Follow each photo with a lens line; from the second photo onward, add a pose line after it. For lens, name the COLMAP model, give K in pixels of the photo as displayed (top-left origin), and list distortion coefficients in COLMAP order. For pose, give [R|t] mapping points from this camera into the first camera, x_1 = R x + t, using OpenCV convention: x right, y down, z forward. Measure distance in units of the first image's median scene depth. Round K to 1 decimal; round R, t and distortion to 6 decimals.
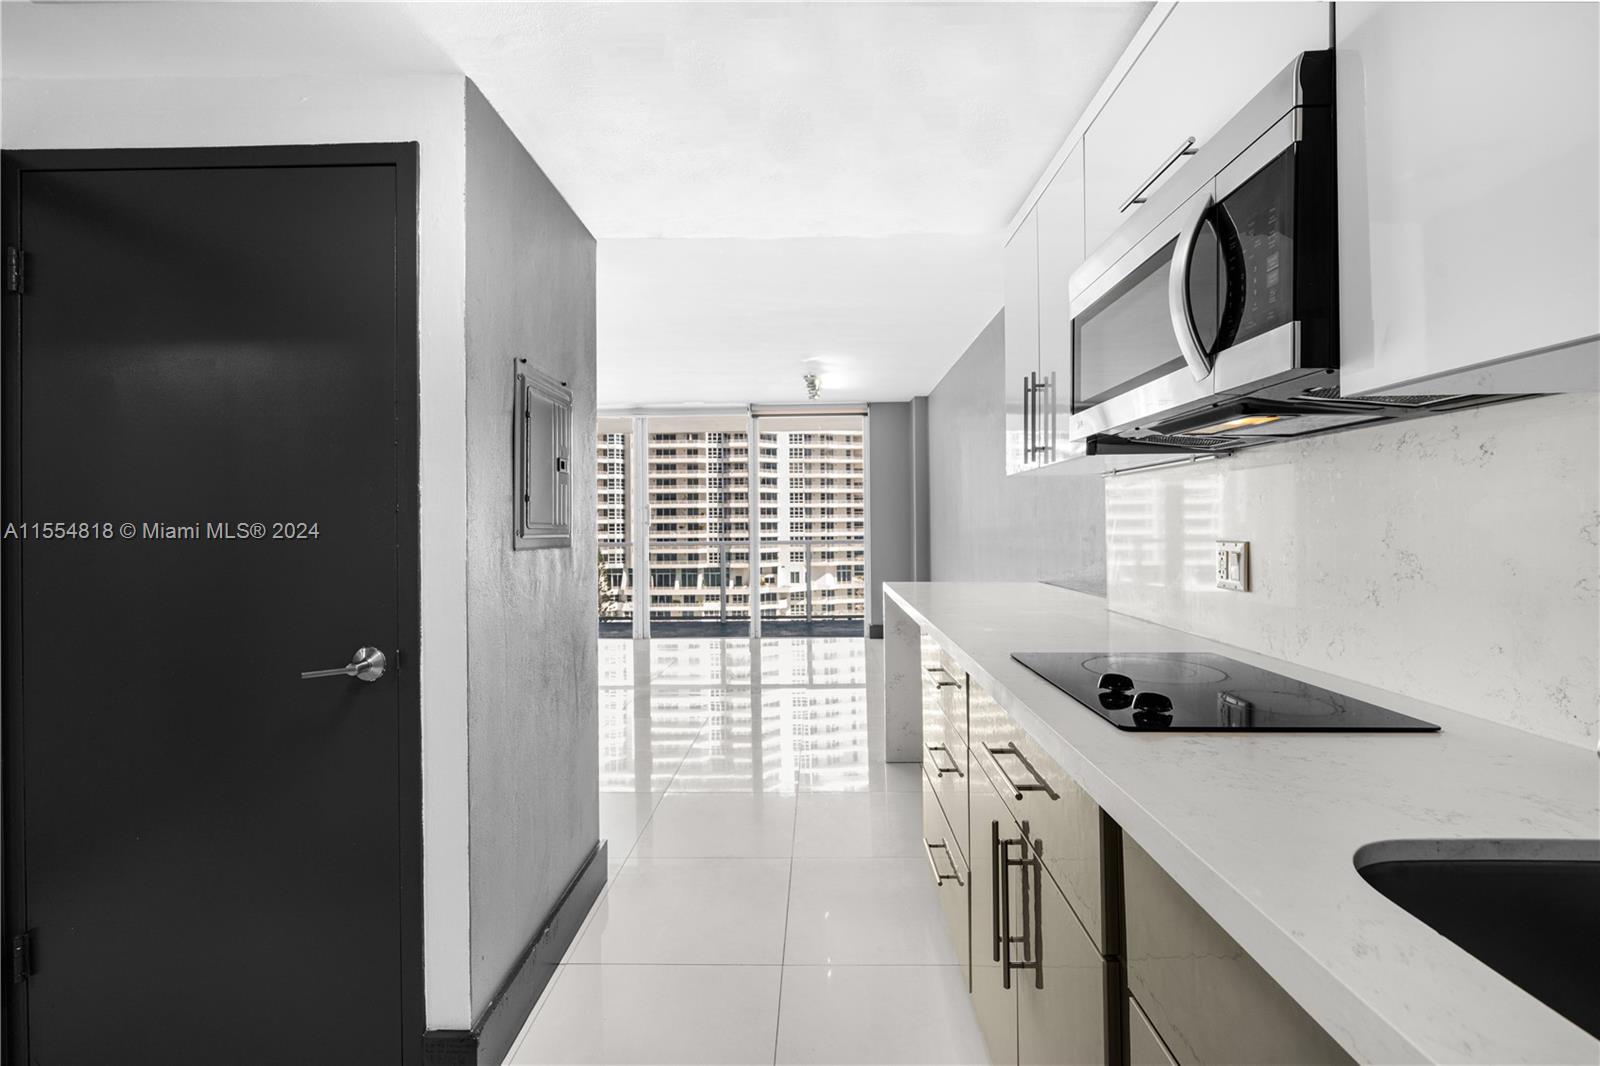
lens RADIAL K [[697.2, 0, 800.8], [0, 697.2, 511.6], [0, 0, 1]] dist [0.000156, 0.000240]
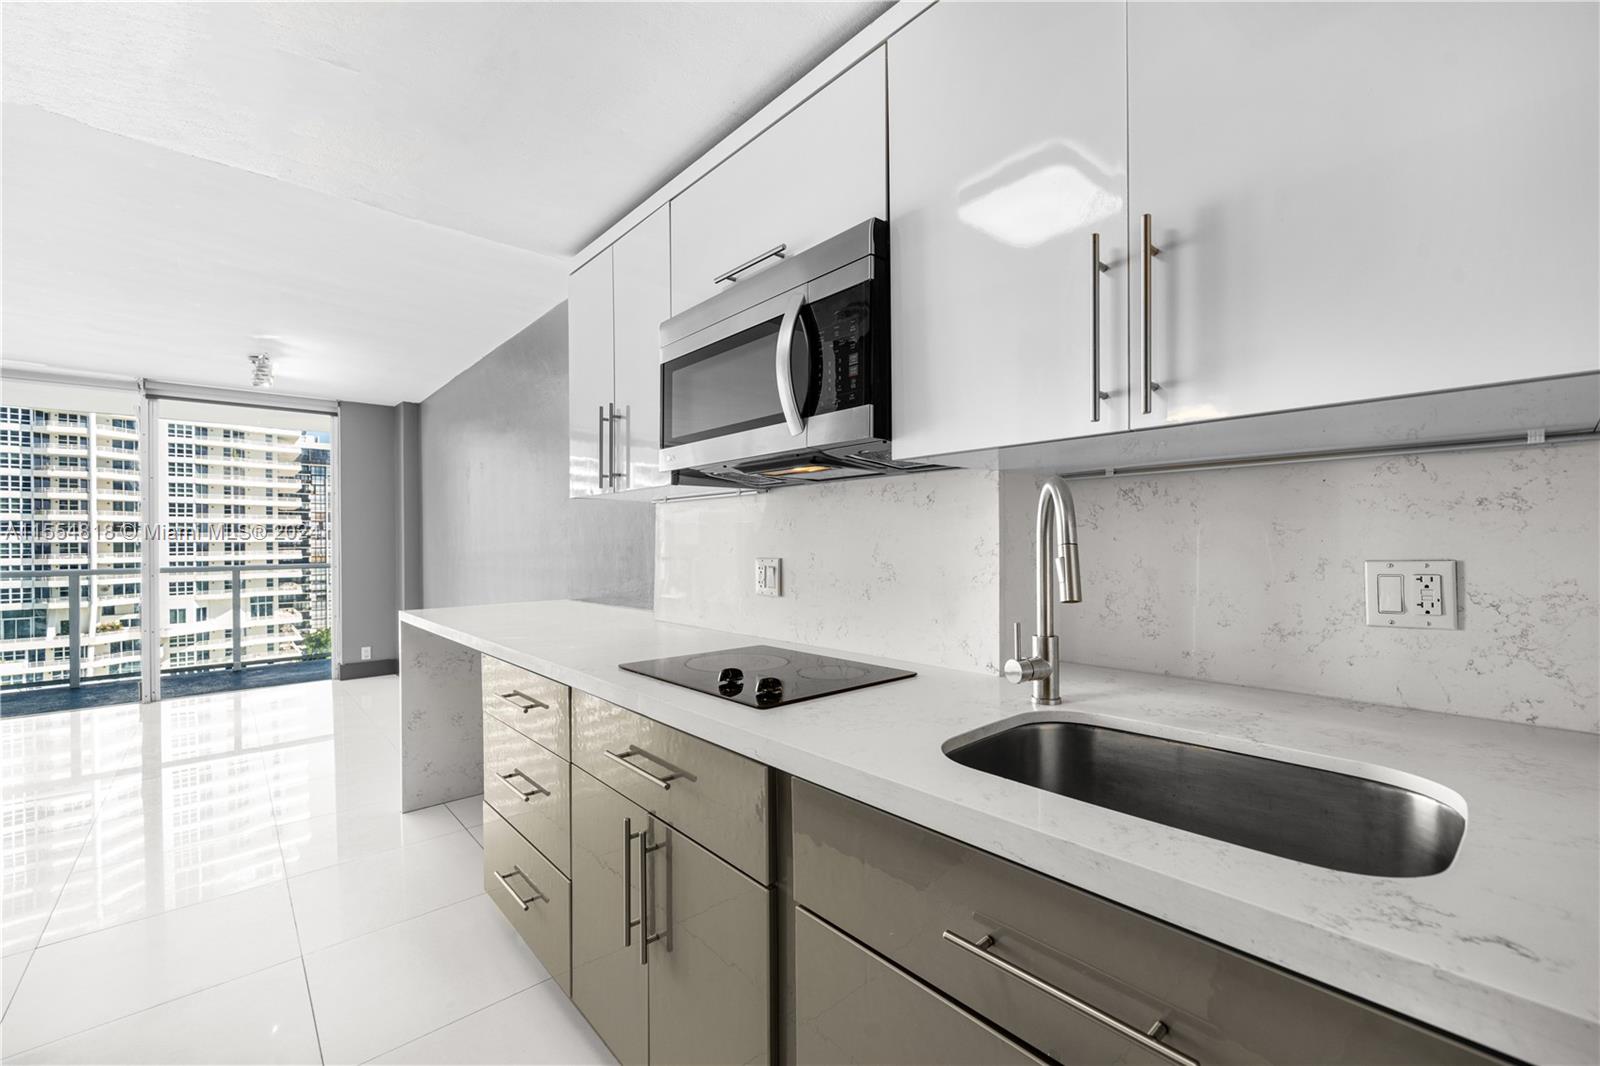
lens RADIAL K [[671.8, 0, 821.5], [0, 671.8, 540.5], [0, 0, 1]] dist [-0.000037, -0.000092]
pose [[0.721725, 0.003533, 0.692171, -0.143039], [-0.011688, 0.999907, 0.007084, -0.000007], [-0.692081, -0.013203, 0.721699, 0.026159]]
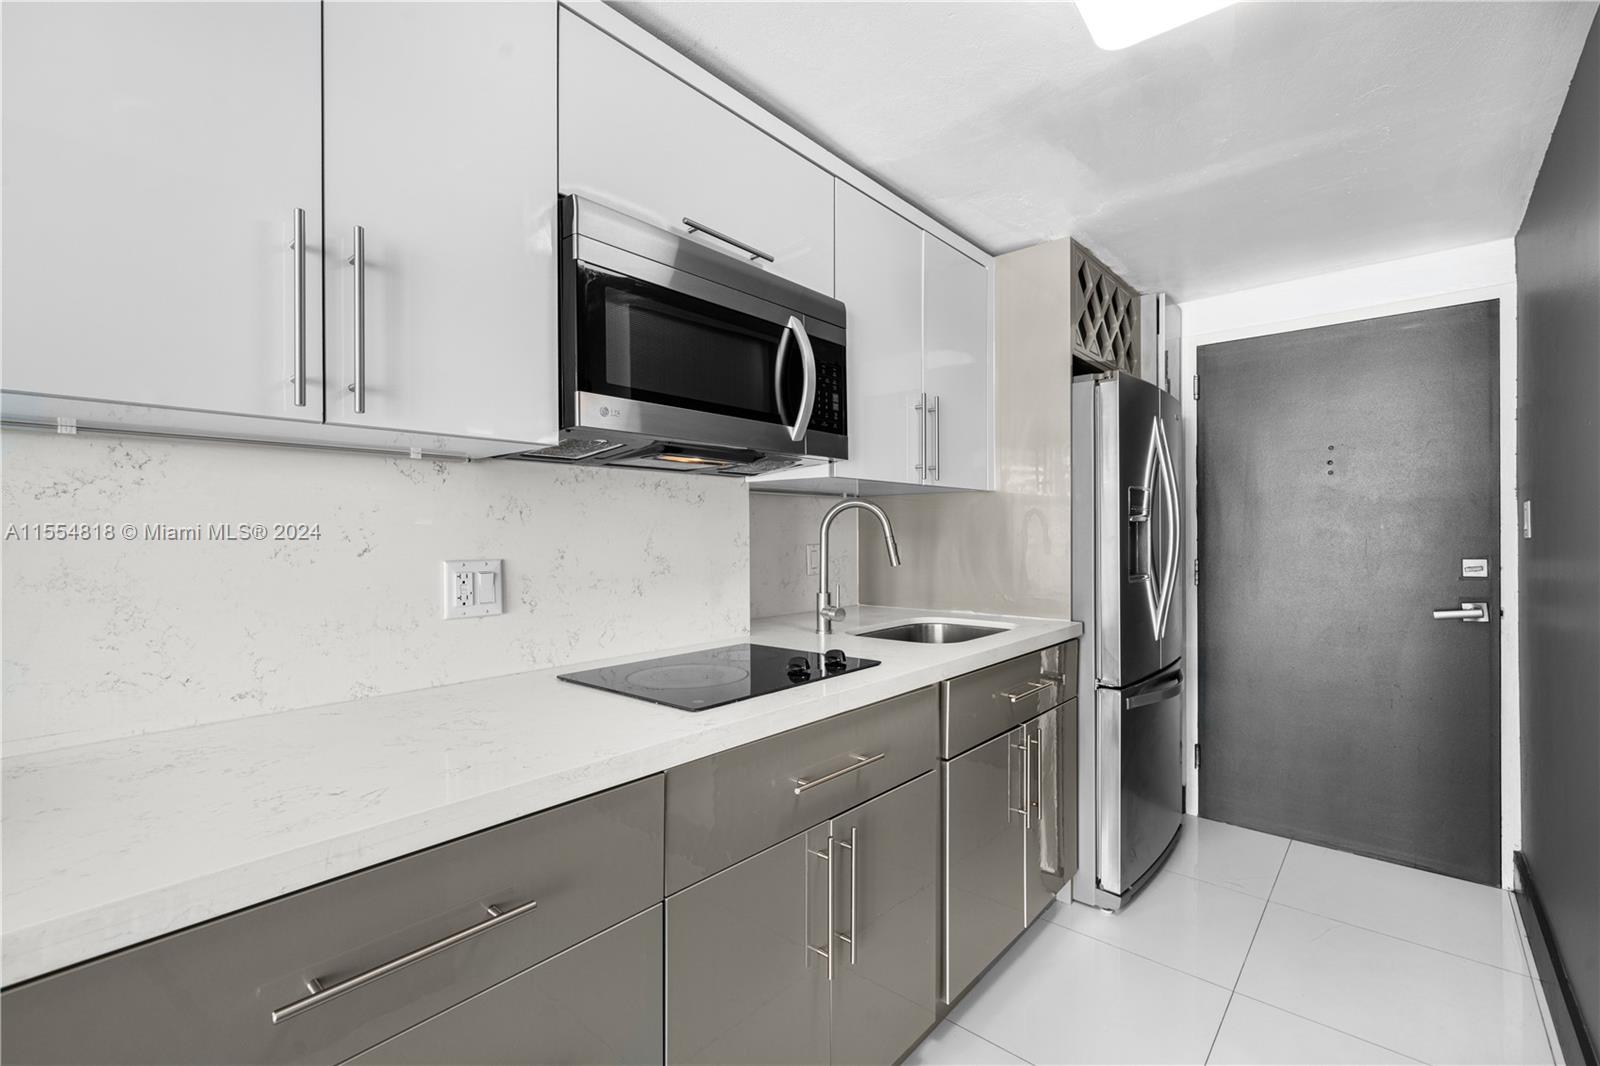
lens RADIAL K [[671.8, 0, 821.5], [0, 671.8, 540.5], [0, 0, 1]] dist [-0.000037, -0.000092]
pose [[-0.774857, 0.005022, 0.632117, -0.204297], [-0.000566, 0.999963, -0.008638, 0.020058], [-0.632137, -0.007051, -0.774825, 1.127527]]
